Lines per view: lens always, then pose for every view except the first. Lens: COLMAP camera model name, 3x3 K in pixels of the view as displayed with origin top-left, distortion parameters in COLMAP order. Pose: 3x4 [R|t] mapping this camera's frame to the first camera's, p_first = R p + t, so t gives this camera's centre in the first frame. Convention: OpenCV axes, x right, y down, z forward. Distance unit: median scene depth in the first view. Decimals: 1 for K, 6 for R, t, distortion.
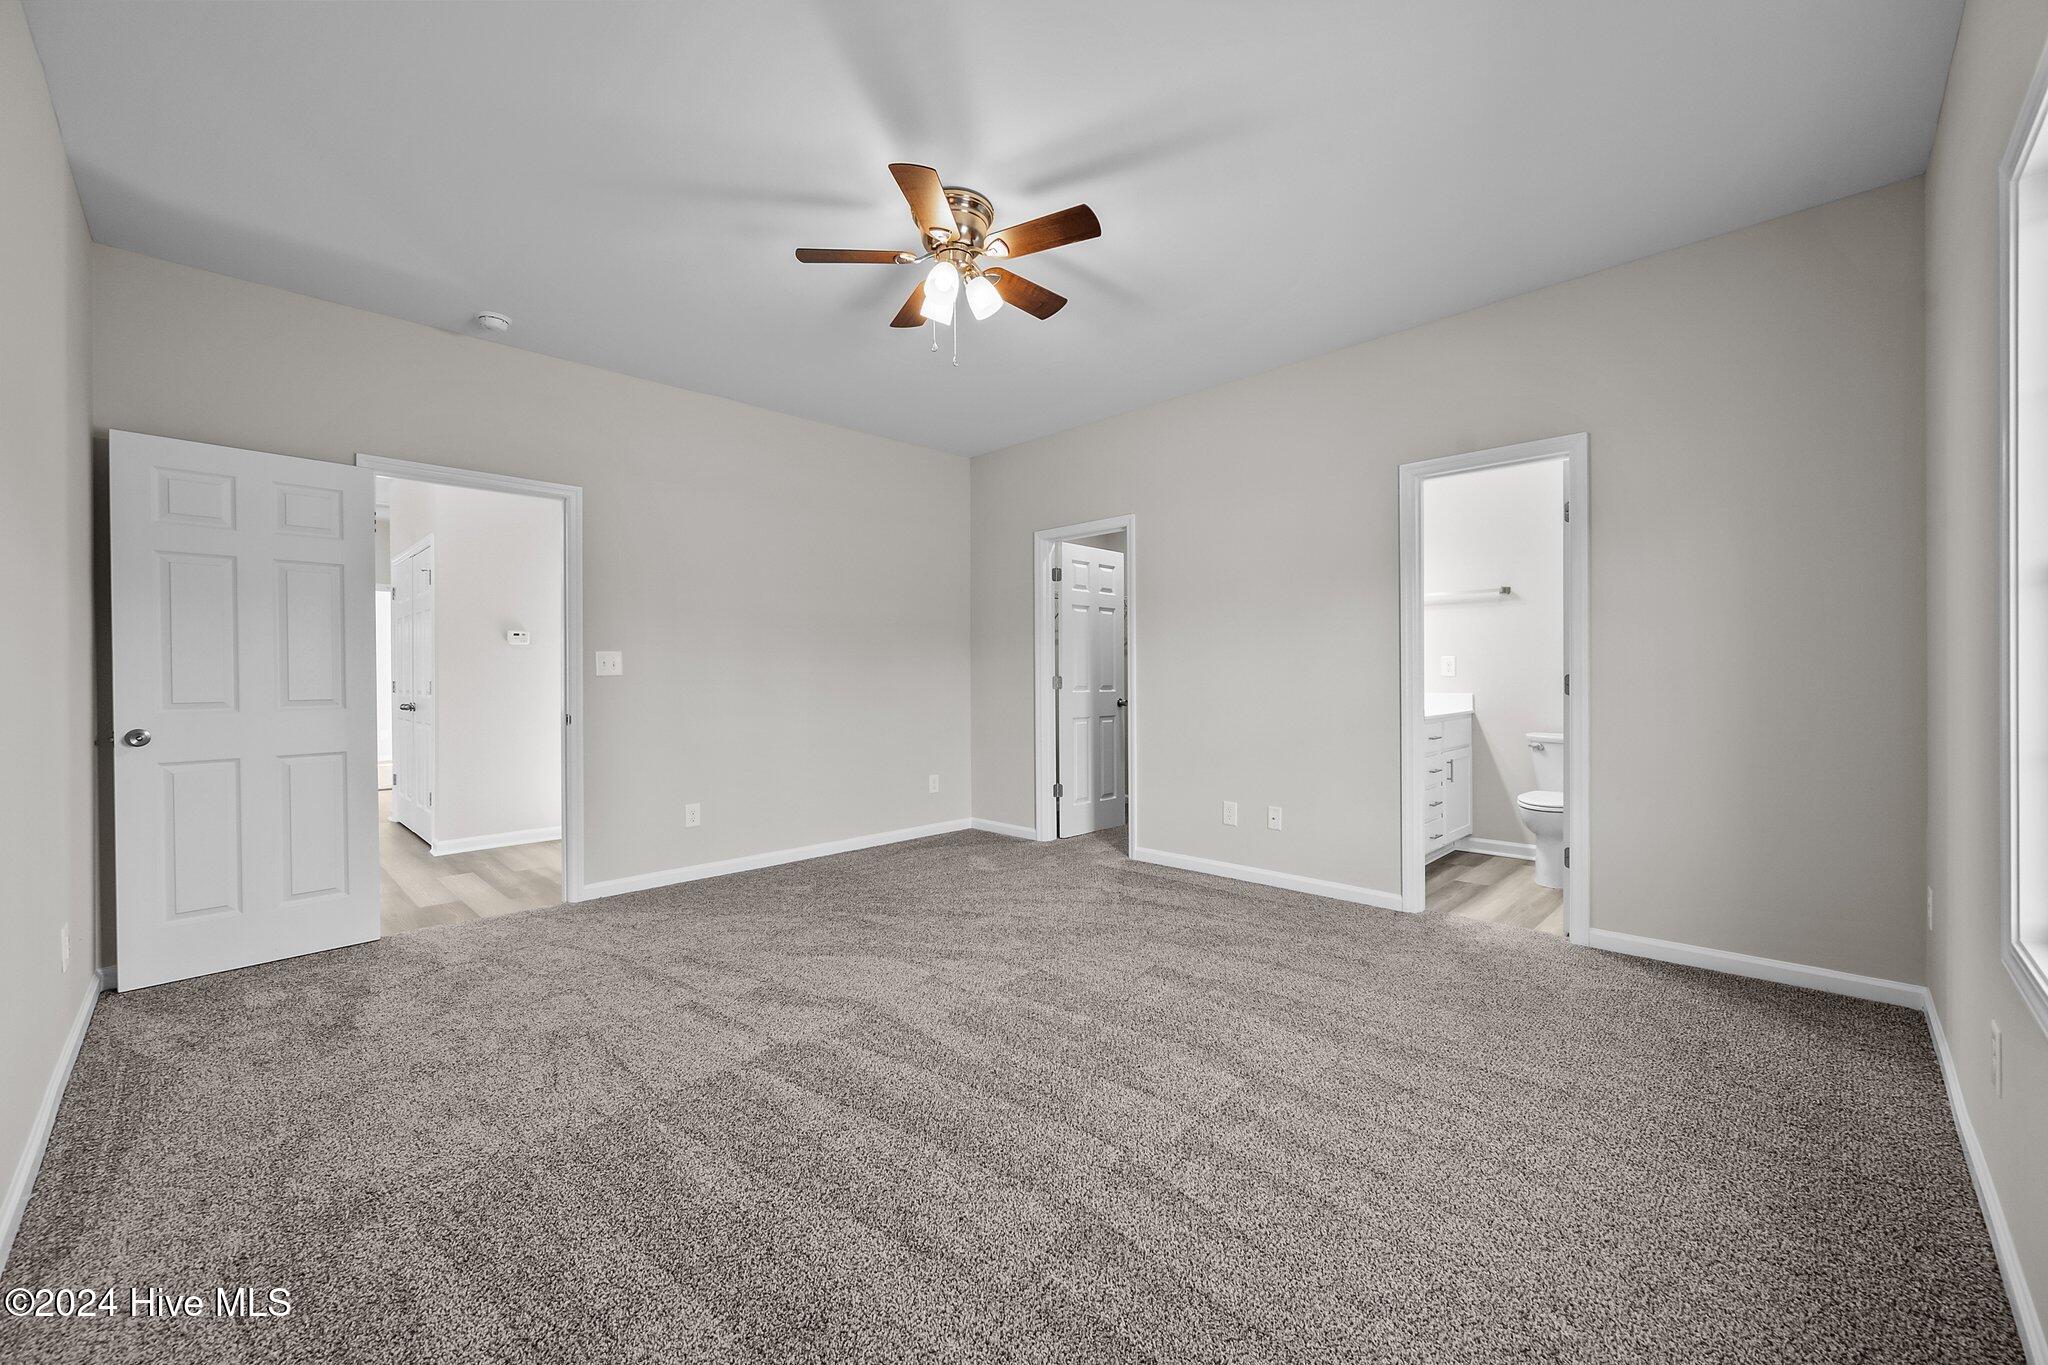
lens RADIAL K [[810.3, 0, 1031.5], [0, 810.3, 679.8], [0, 0, 1]] dist [-0.000772, 0.000053]
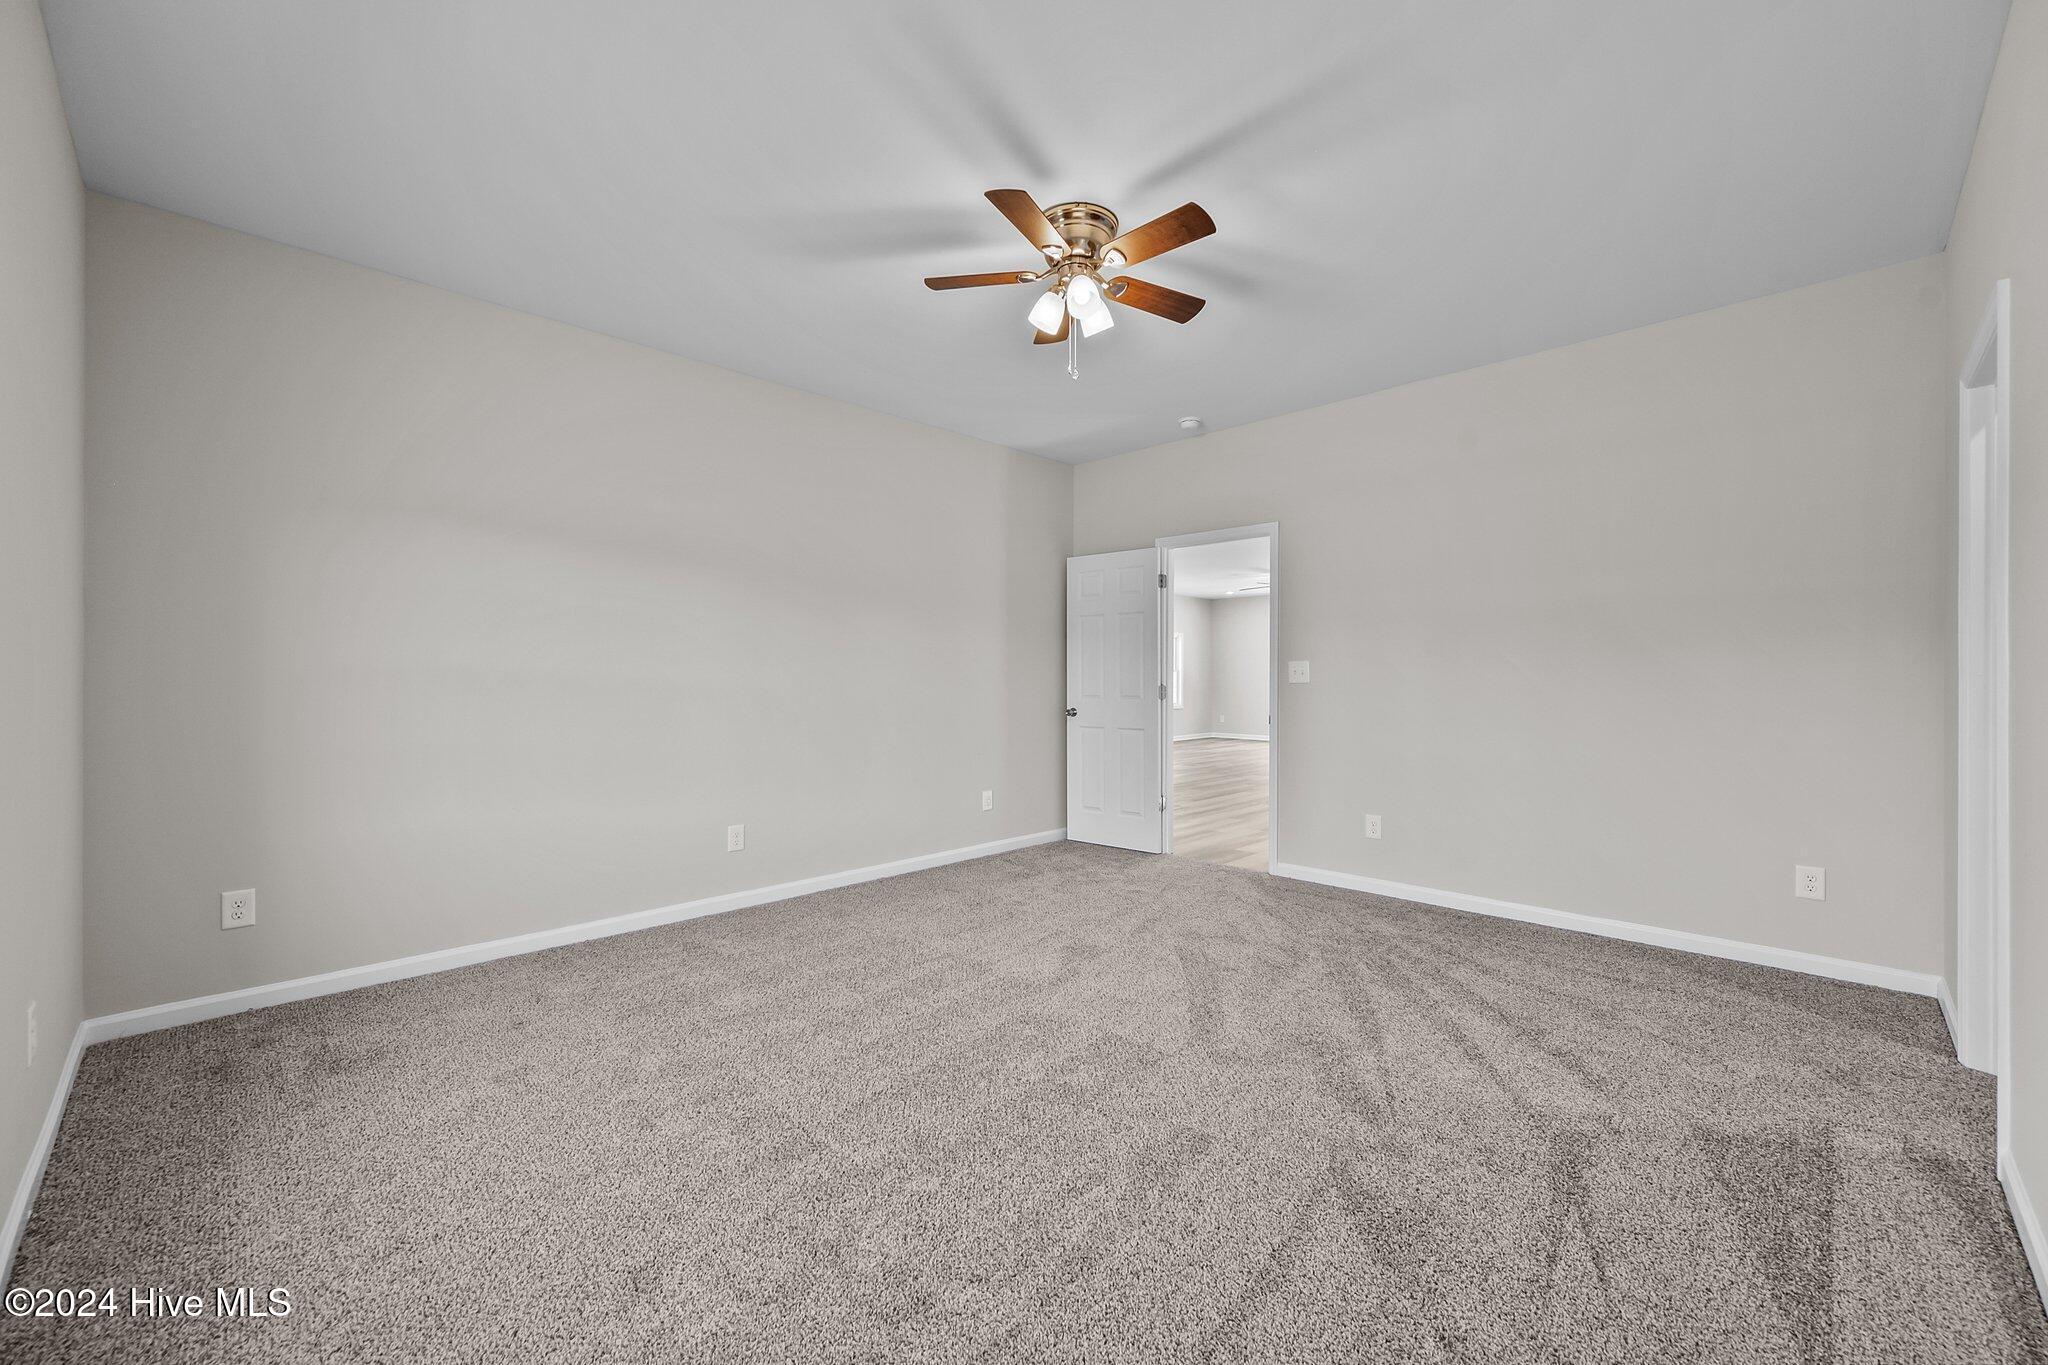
lens RADIAL K [[805.4, 0, 1024.0], [0, 805.4, 682.5], [0, 0, 1]] dist [-0.001293, -0.000402]
pose [[-0.027108, 0.006926, -0.999609, 0.759916], [-0.009435, 0.999930, 0.007185, -0.012412], [0.999588, 0.009626, -0.027041, 0.820800]]
